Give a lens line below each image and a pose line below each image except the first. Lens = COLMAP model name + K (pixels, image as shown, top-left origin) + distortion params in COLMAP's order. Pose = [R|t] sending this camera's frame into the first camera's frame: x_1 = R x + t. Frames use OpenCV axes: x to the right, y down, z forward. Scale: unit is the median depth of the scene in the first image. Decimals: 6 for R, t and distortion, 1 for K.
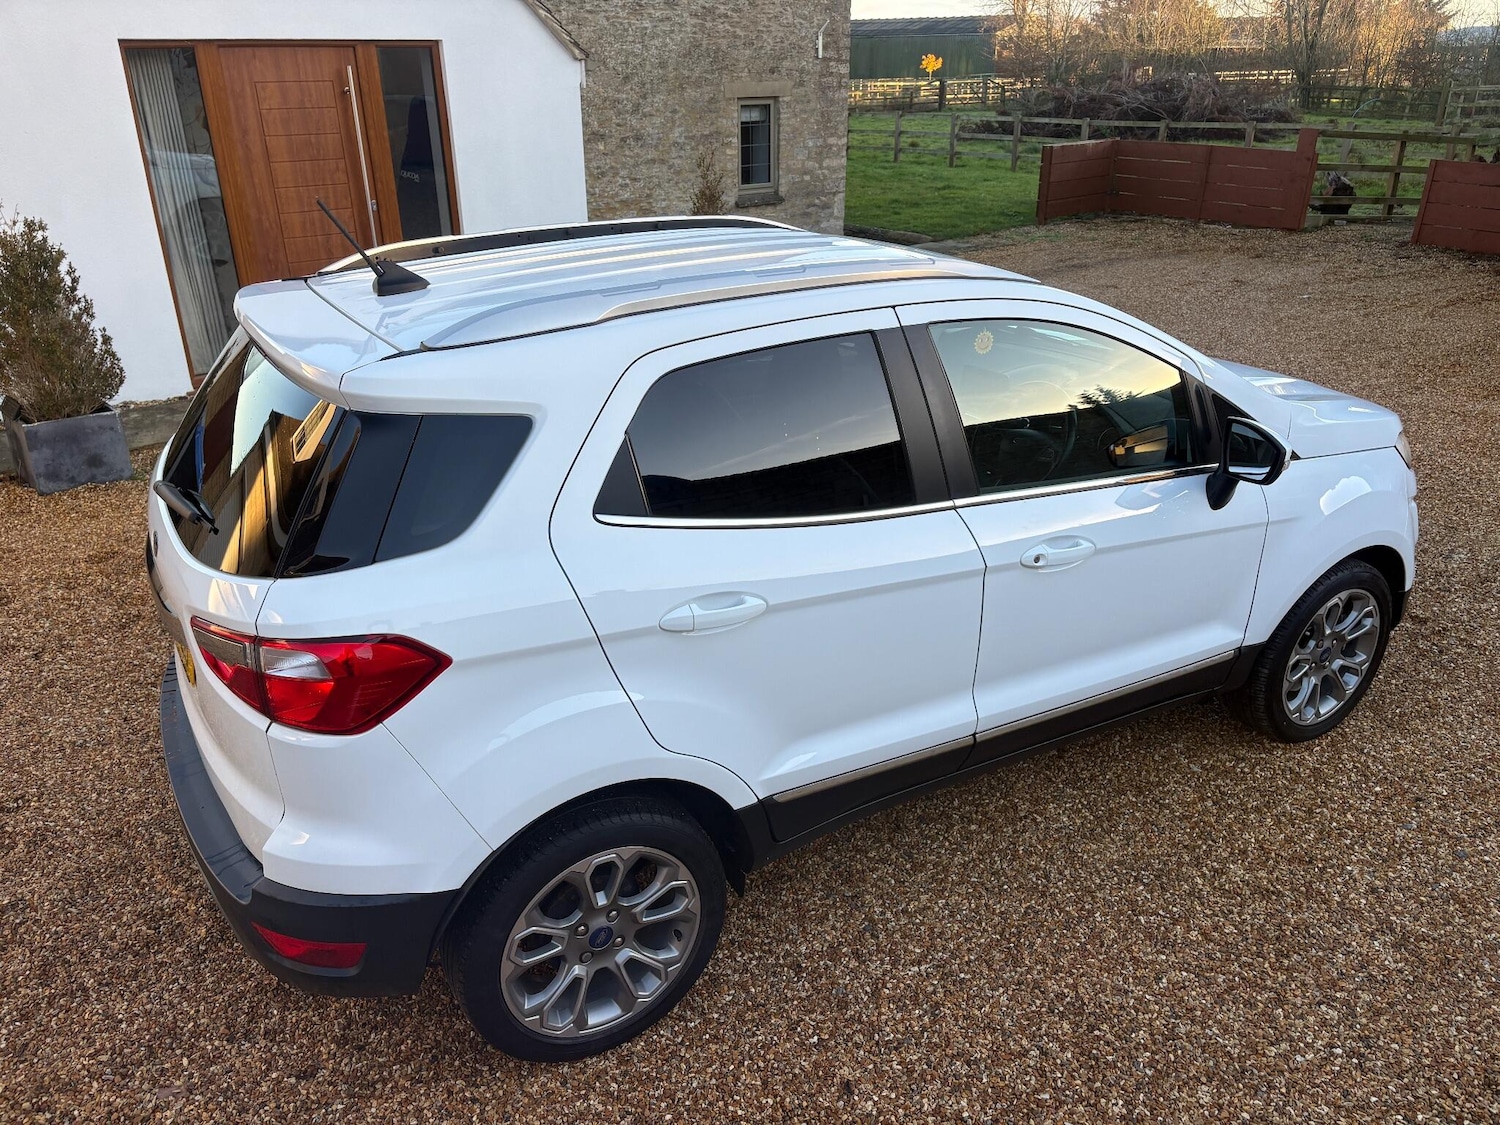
lens RADIAL K [[1128.8, 0, 757.5], [0, 1128.8, 568.5], [0, 0, 1]] dist [0.053602, -0.056108]
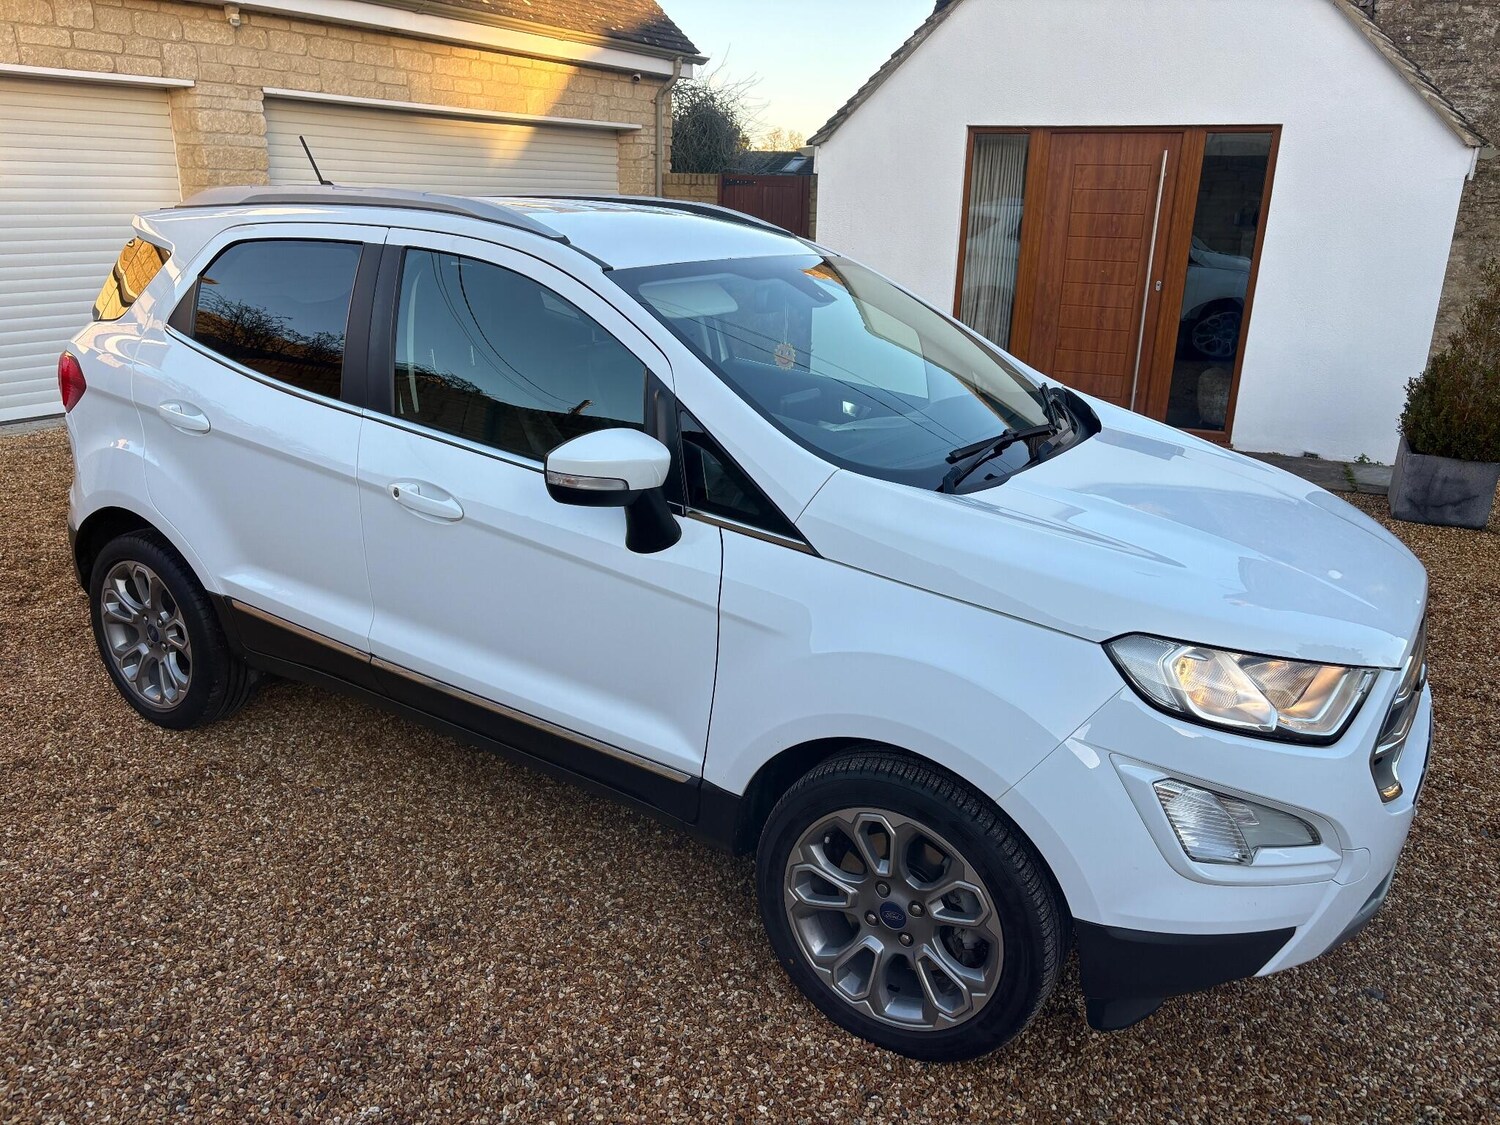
lens RADIAL K [[1128.8, 0, 757.5], [0, 1128.8, 568.5], [0, 0, 1]] dist [0.053602, -0.056108]
pose [[0.449589, 0.297505, -0.842236, 1.245343], [-0.394785, 0.911994, 0.111408, -0.183919], [0.801258, 0.282415, 0.527473, 0.754276]]
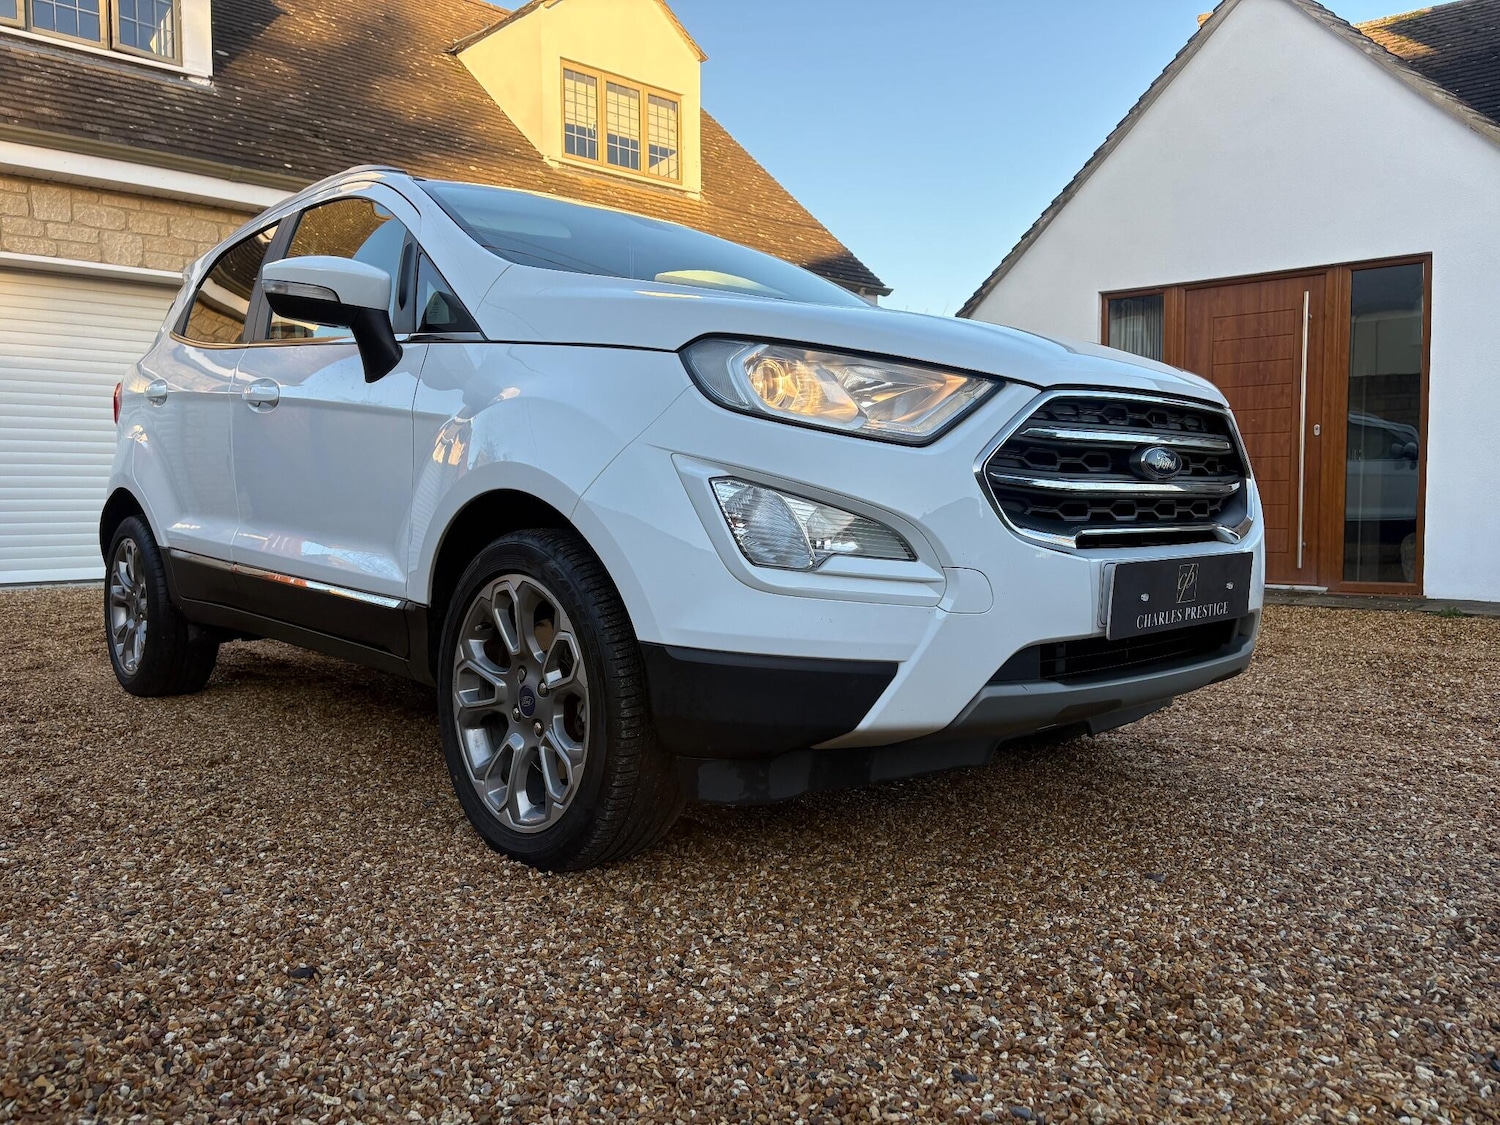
lens RADIAL K [[1137.3, 0, 758.7], [0, 1137.3, 564.6], [0, 0, 1]] dist [0.030553, 0.002806]
pose [[0.205029, 0.060822, -0.976864, 1.444106], [-0.400783, 0.915772, -0.027100, -0.025743], [0.892937, 0.397067, 0.212137, 1.282205]]
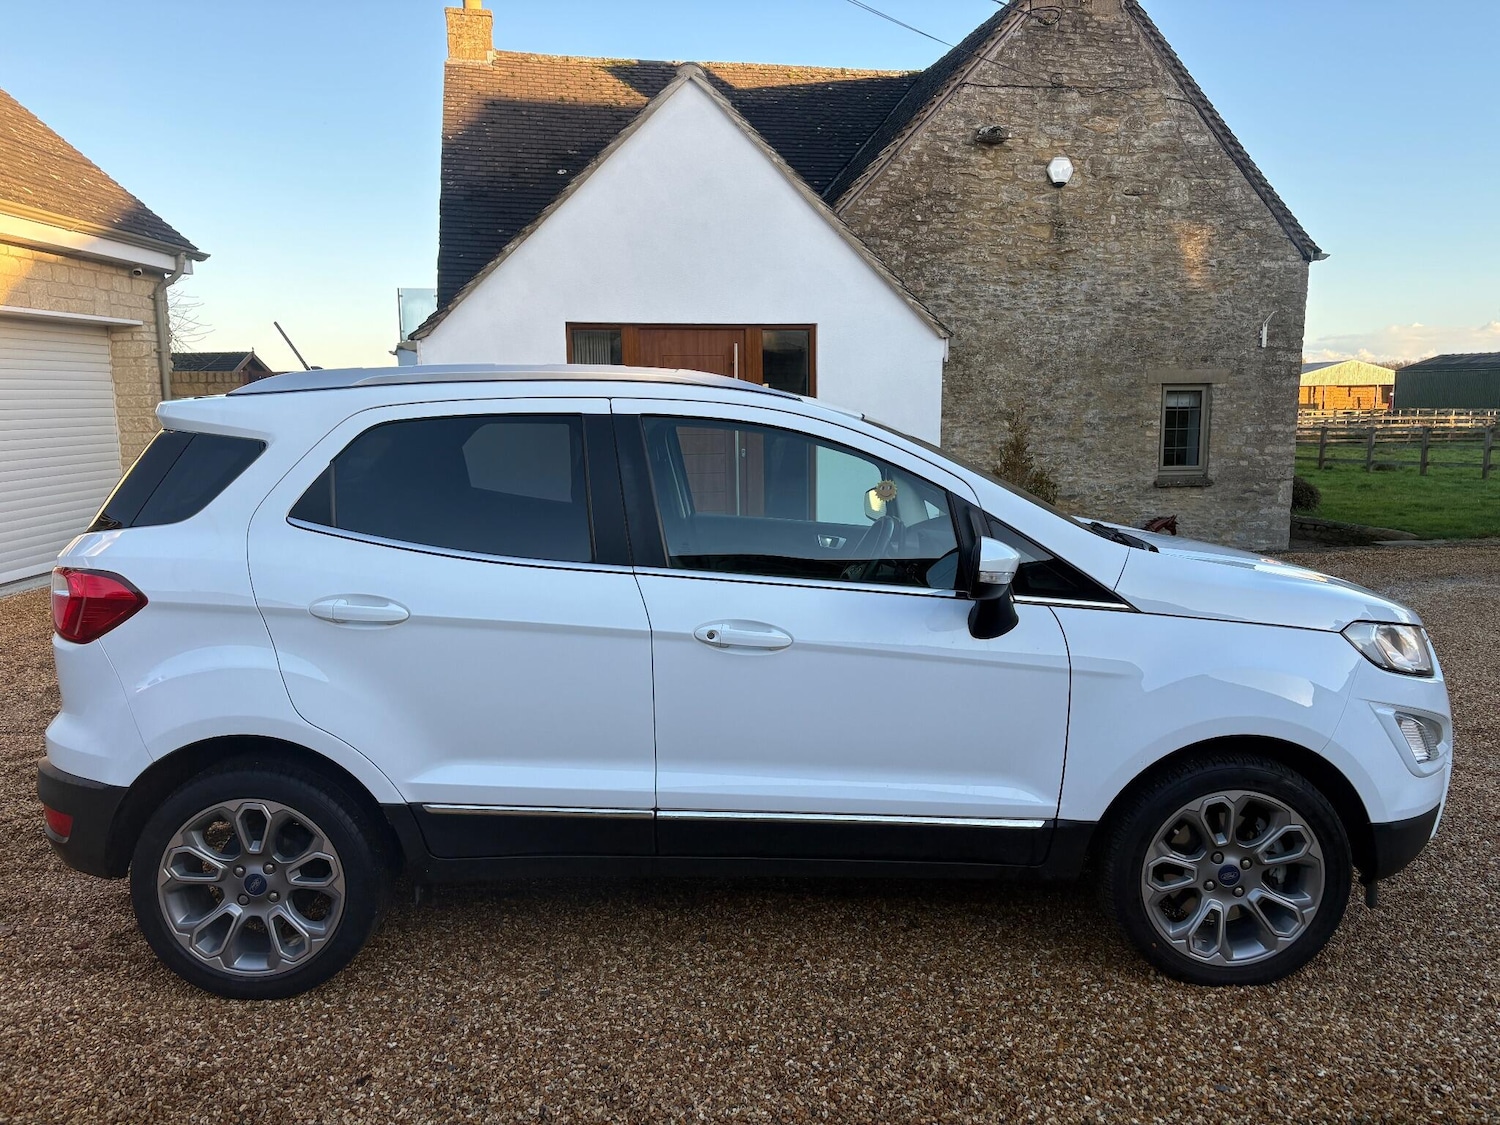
lens RADIAL K [[1137.3, 0, 758.7], [0, 1137.3, 564.6], [0, 0, 1]] dist [0.030553, 0.002806]
pose [[0.866623, 0.070465, -0.493963, 0.796354], [-0.202753, 0.954292, -0.219585, 0.148562], [0.455912, 0.290450, 0.841299, 0.132057]]
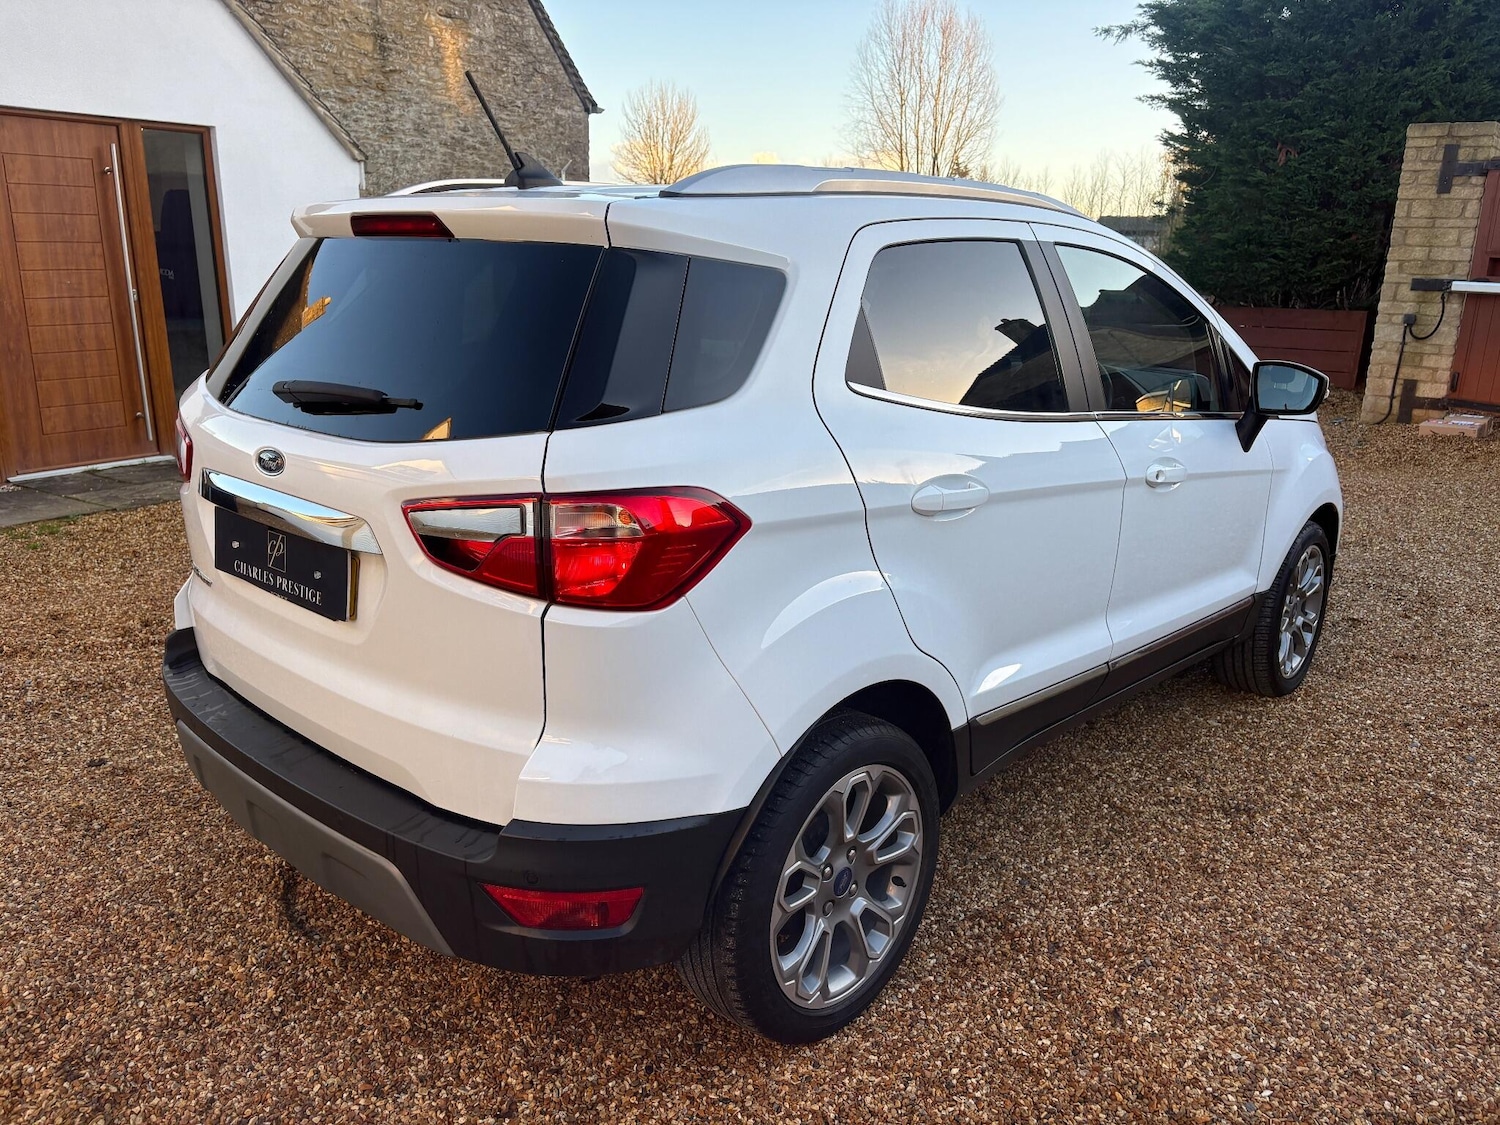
lens RADIAL K [[1122.0, 0, 749.8], [0, 1122.0, 578.4], [0, 0, 1]] dist [0.062631, -0.064562]
pose [[0.958790, -0.054034, 0.278930, -0.395807], [0.092706, 0.987514, -0.127365, 0.179675], [-0.268565, 0.147975, 0.951828, 0.143555]]
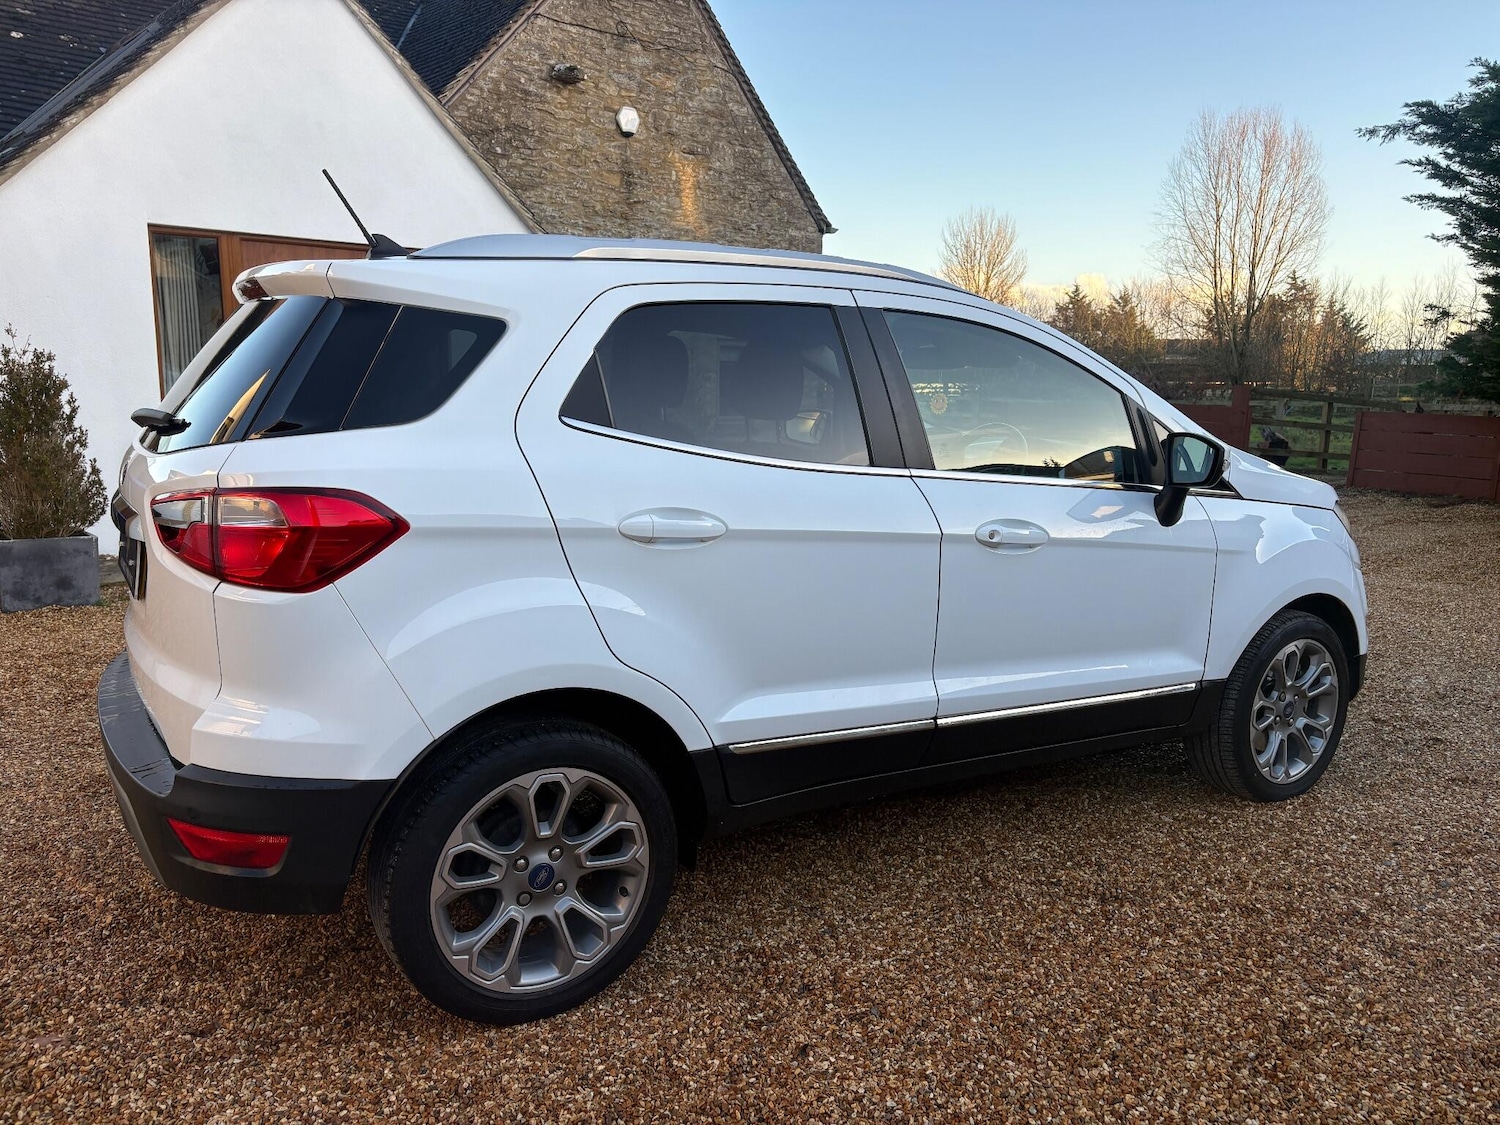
lens RADIAL K [[1128.8, 0, 757.5], [0, 1128.8, 568.5], [0, 0, 1]] dist [0.053602, -0.056108]
pose [[0.999531, 0.022502, 0.020795, 0.014498], [-0.016751, 0.969618, -0.244050, 0.275721], [-0.025655, 0.243587, 0.969540, 0.021187]]
